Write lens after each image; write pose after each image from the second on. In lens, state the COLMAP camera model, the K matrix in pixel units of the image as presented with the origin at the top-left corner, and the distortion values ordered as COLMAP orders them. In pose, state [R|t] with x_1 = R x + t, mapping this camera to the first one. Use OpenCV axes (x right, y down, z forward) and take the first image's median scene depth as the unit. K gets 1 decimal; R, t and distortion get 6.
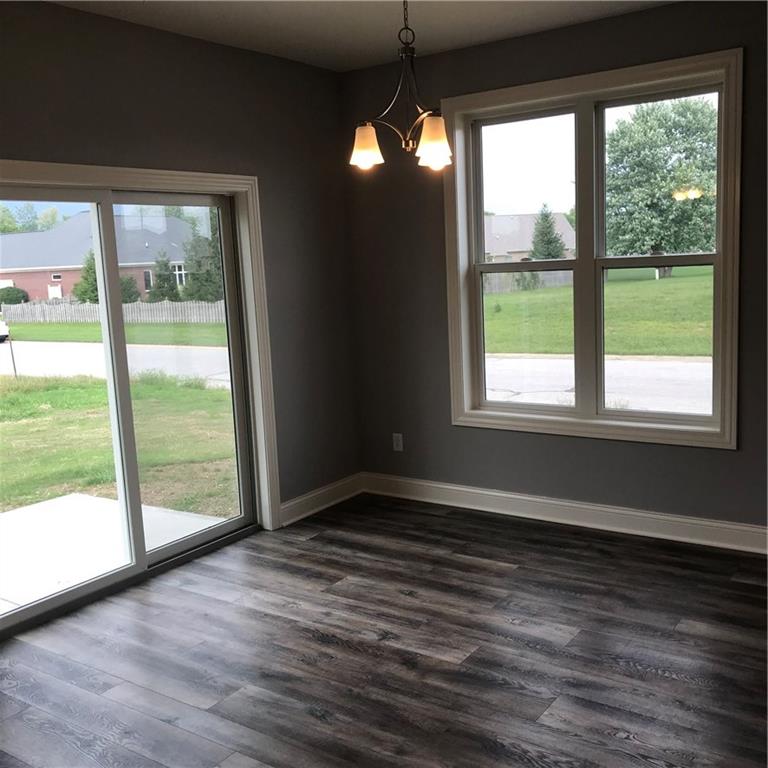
lens RADIAL K [[815.8, 0, 384.0], [0, 815.8, 384.0], [0, 0, 1]] dist [0.005063, -0.009327]
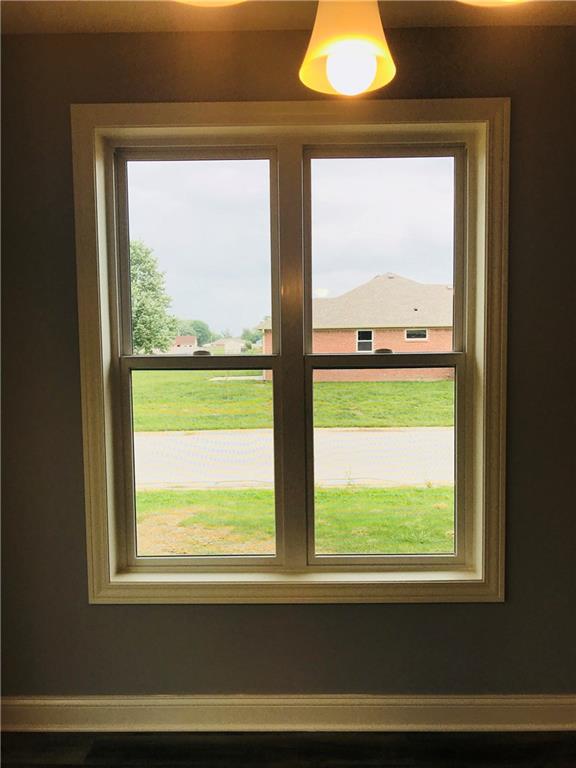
lens RADIAL K [[631.3, 0, 288.0], [0, 631.3, 384.0], [0, 0, 1]] dist [0.007125, 0.006074]
pose [[0.828912, 0.002279, 0.559374, -0.068547], [0.055968, 0.994636, -0.086989, -0.073809], [-0.556572, 0.103414, 0.824338, 0.509634]]
